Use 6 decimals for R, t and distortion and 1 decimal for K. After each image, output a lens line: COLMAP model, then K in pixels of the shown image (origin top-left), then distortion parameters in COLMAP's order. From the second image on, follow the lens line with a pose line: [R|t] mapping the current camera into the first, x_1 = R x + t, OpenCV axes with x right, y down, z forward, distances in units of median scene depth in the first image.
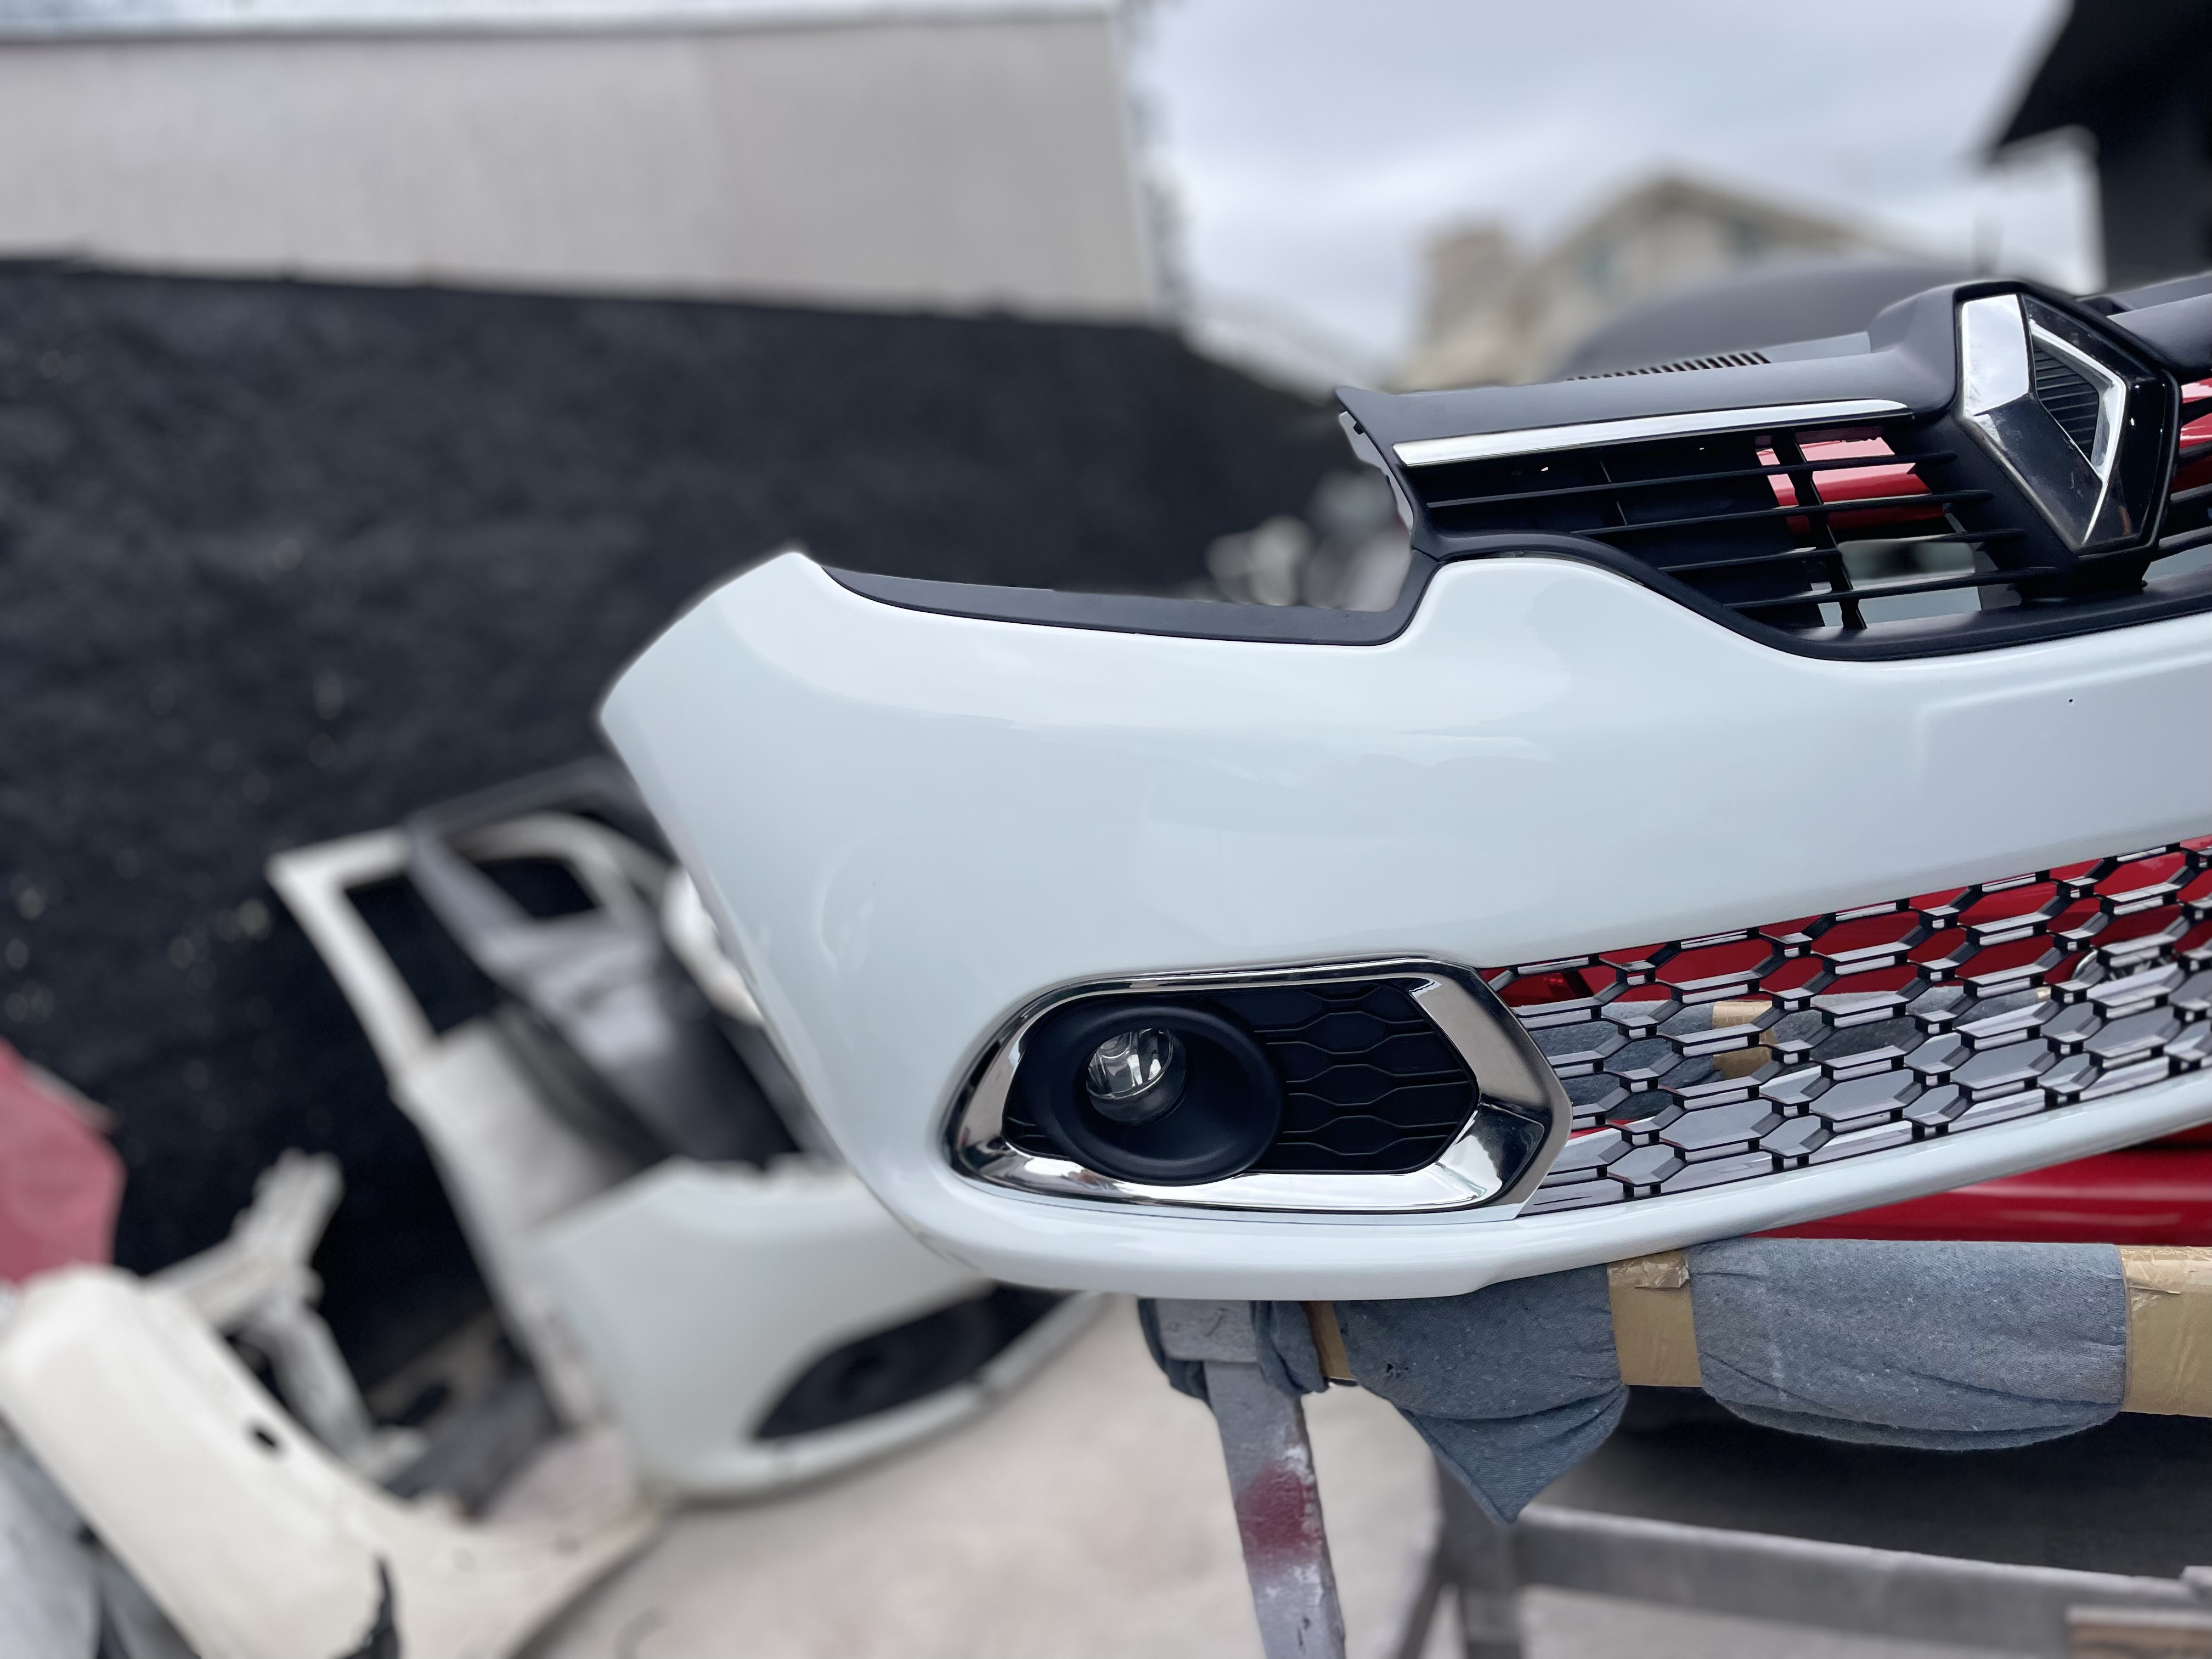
lens RADIAL K [[1686.0, 0, 1106.0], [0, 1686.0, 829.5], [0, 0, 1]] dist [0.005478, -0.000714]
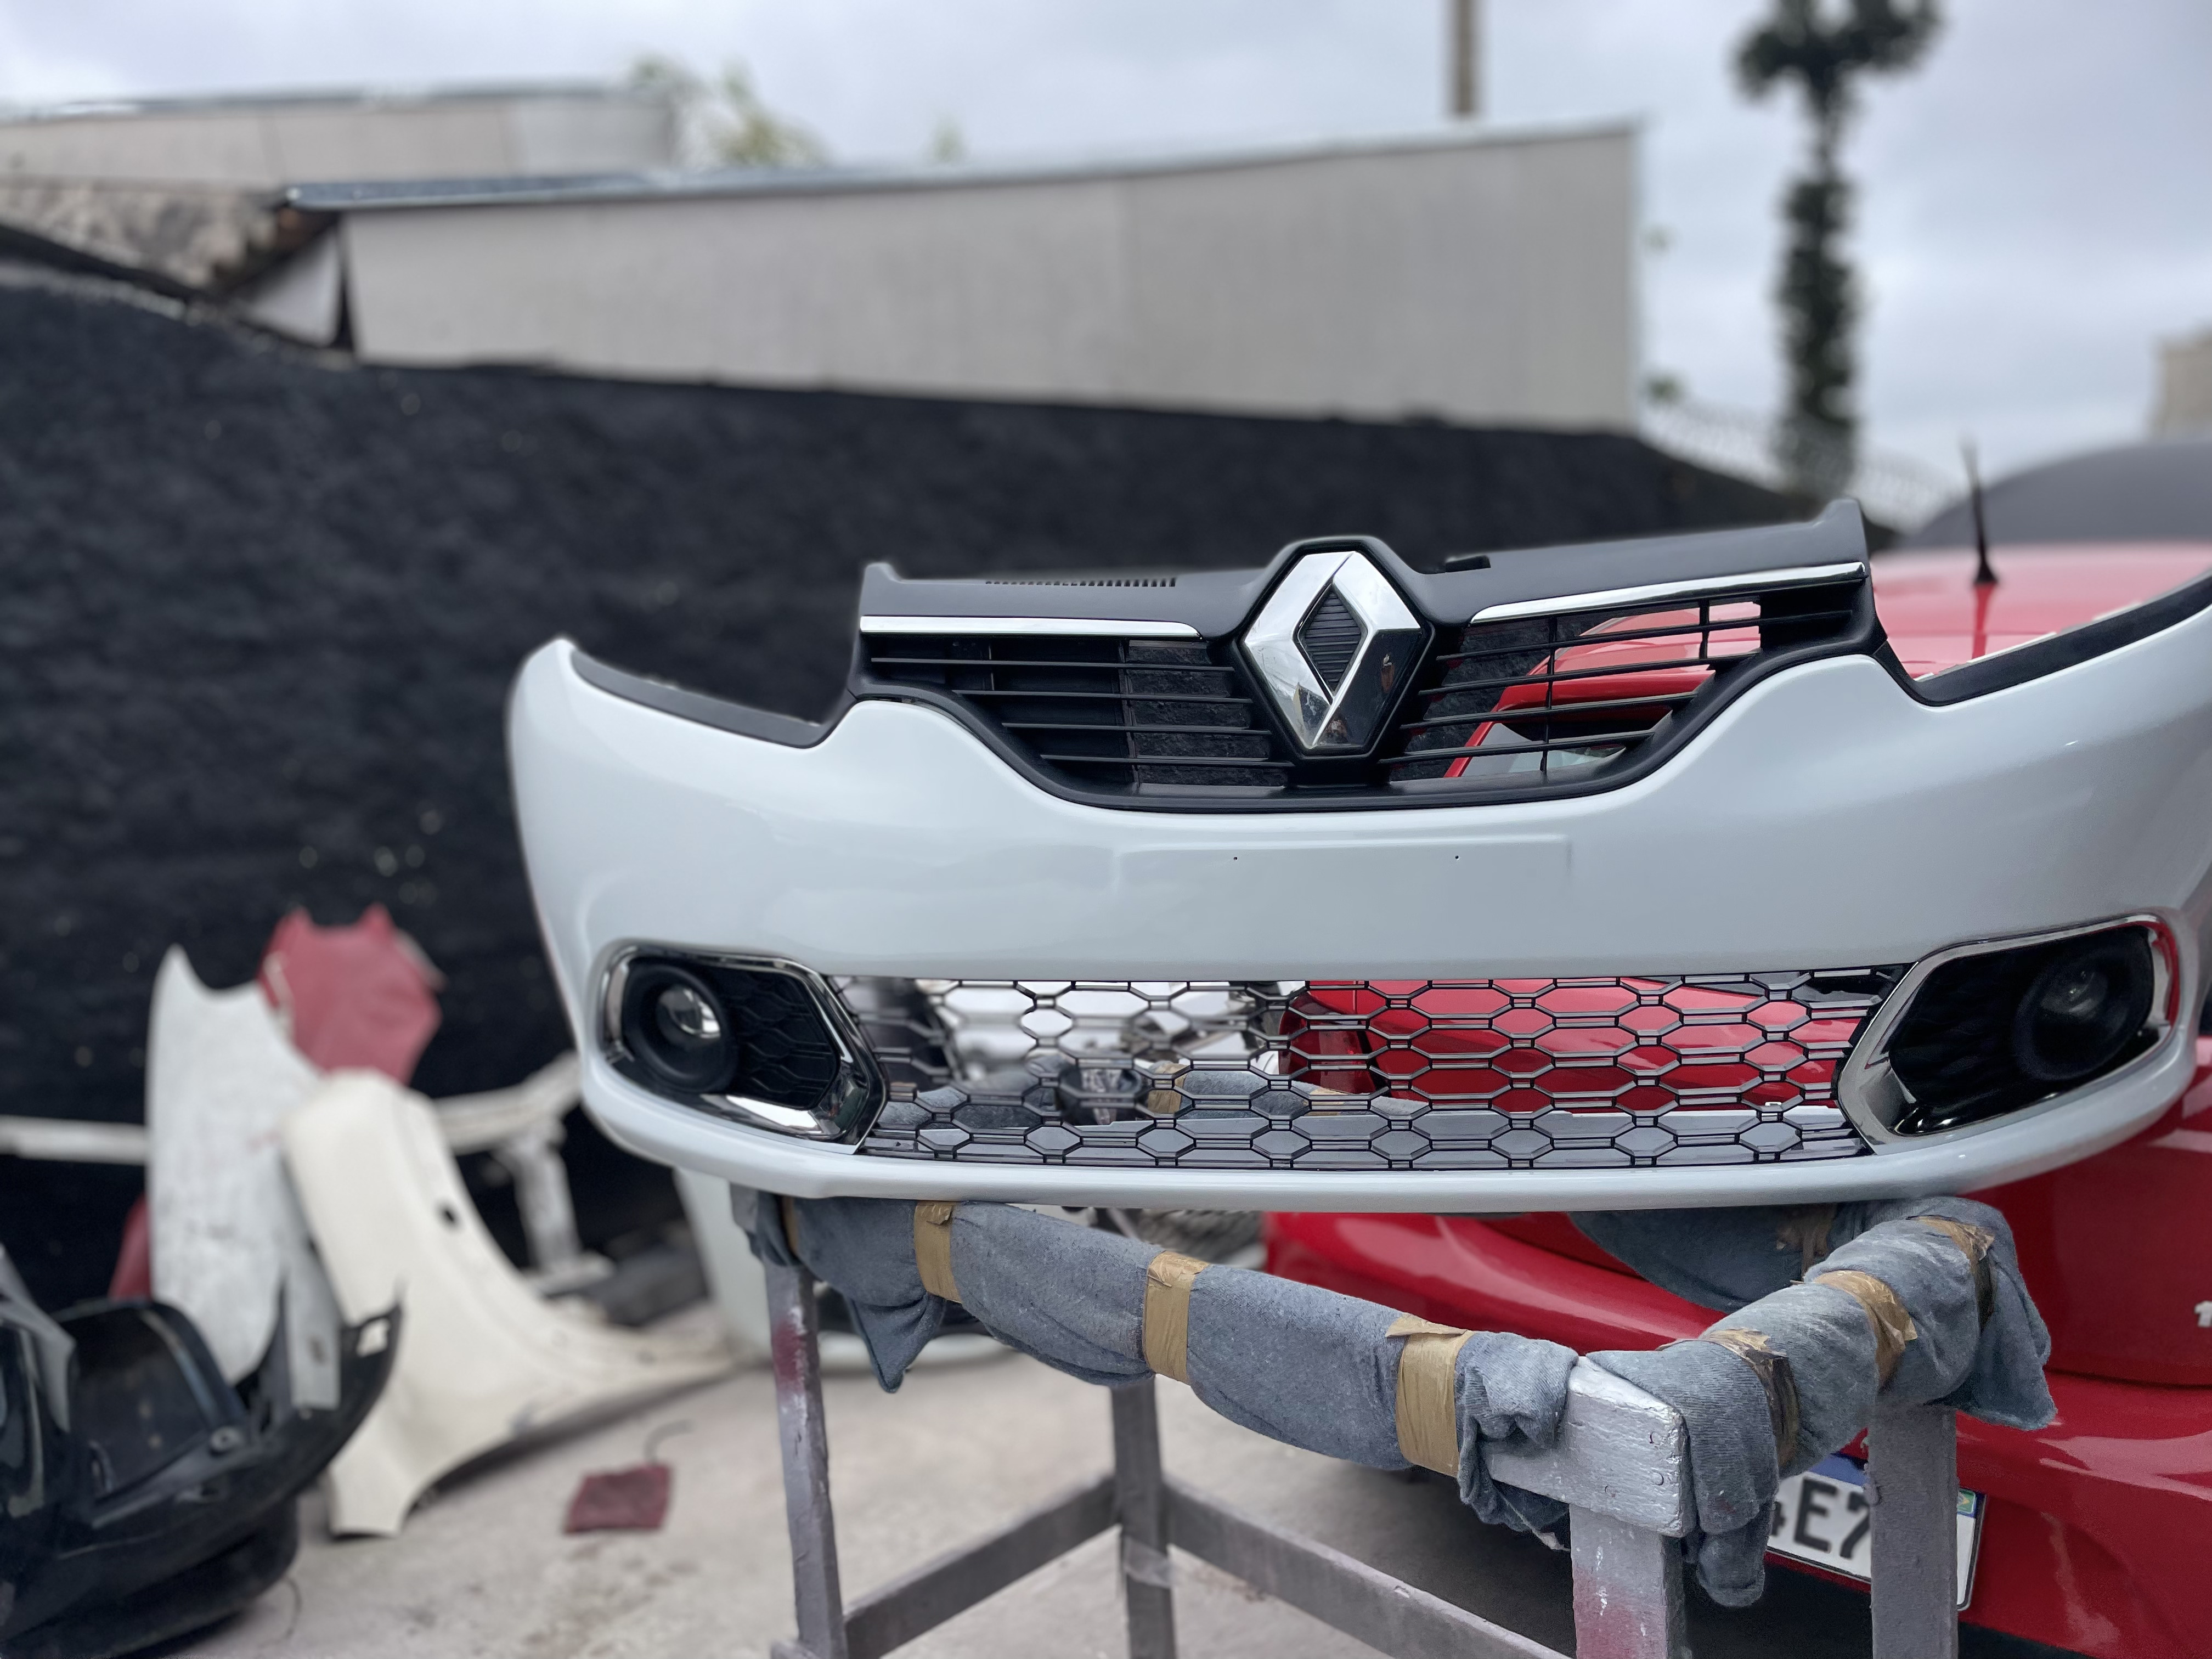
lens RADIAL K [[1671.8, 0, 1106.7], [0, 1671.8, 872.9], [0, 0, 1]] dist [0.064233, -0.001453]
pose [[0.923581, 0.155131, -0.350616, 0.347919], [-0.159877, 0.987014, 0.015566, -0.024560], [0.348478, 0.041679, 0.936390, -0.108241]]
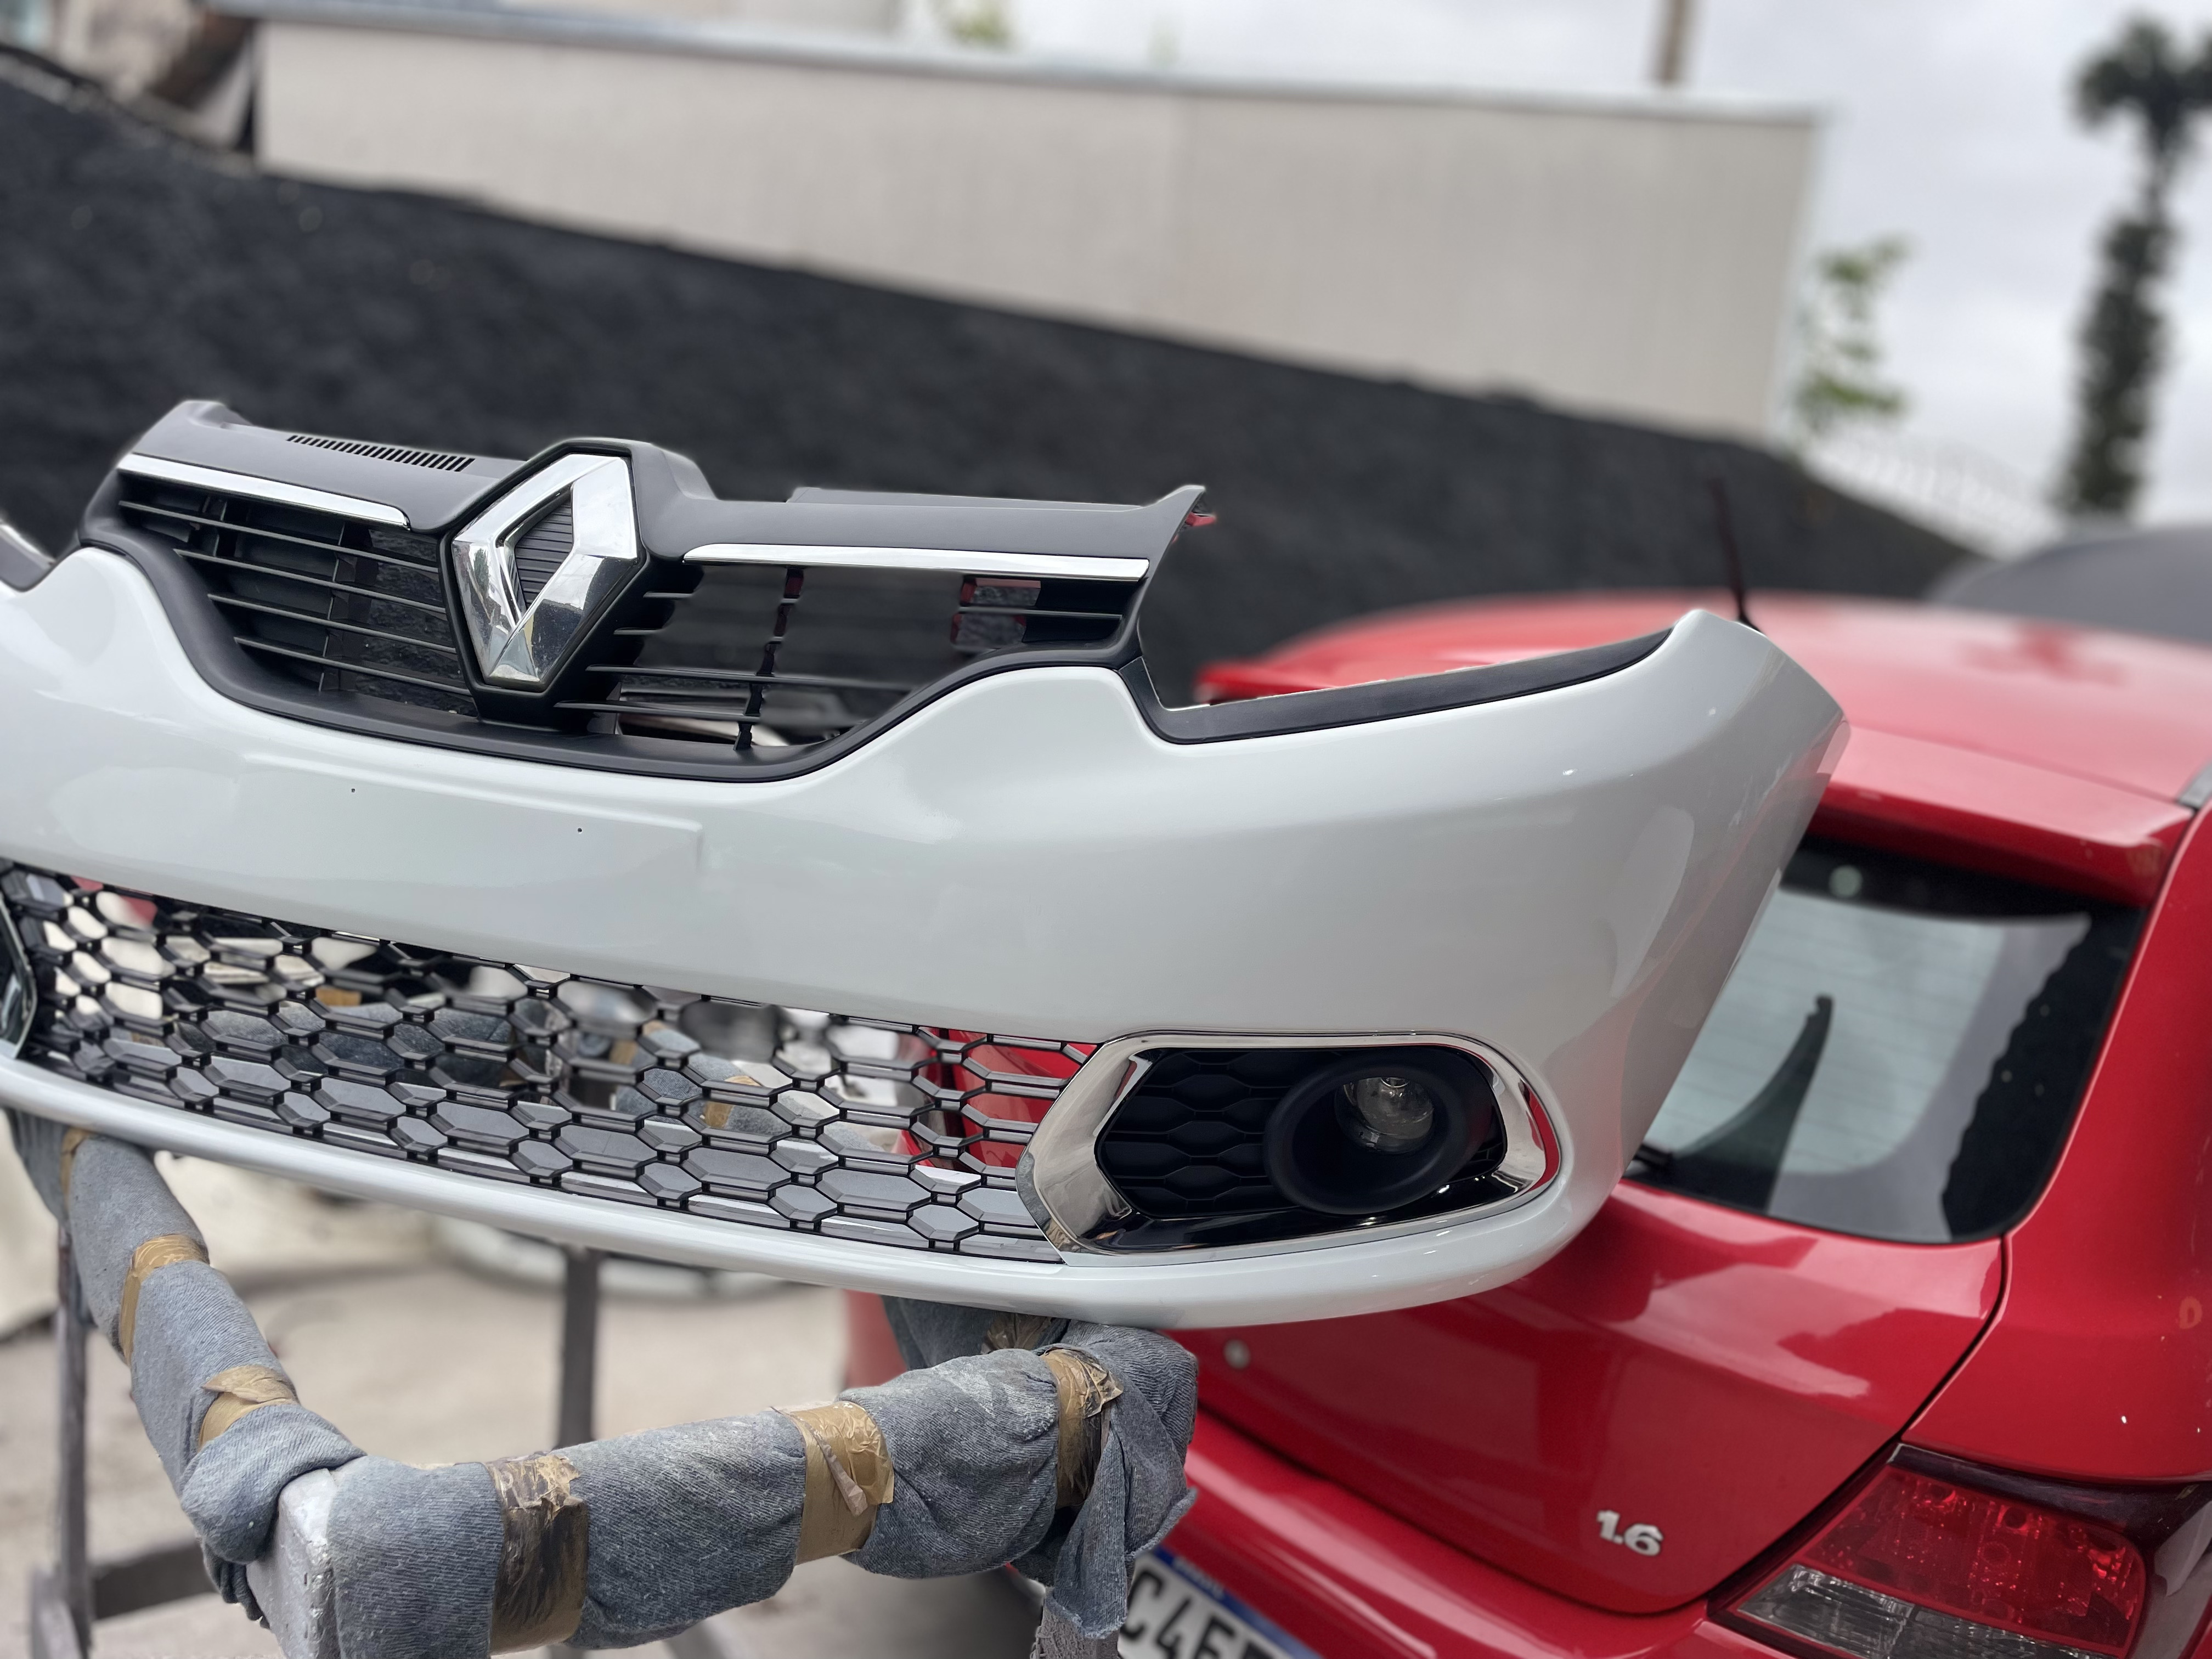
lens RADIAL K [[1695.2, 0, 1176.9], [0, 1695.2, 814.2], [0, 0, 1]] dist [0.064449, -0.057848]
pose [[0.850957, 0.298494, -0.432173, 0.567434], [-0.314289, 0.948631, 0.036361, -0.100528], [0.420827, 0.104885, 0.901057, 0.068083]]
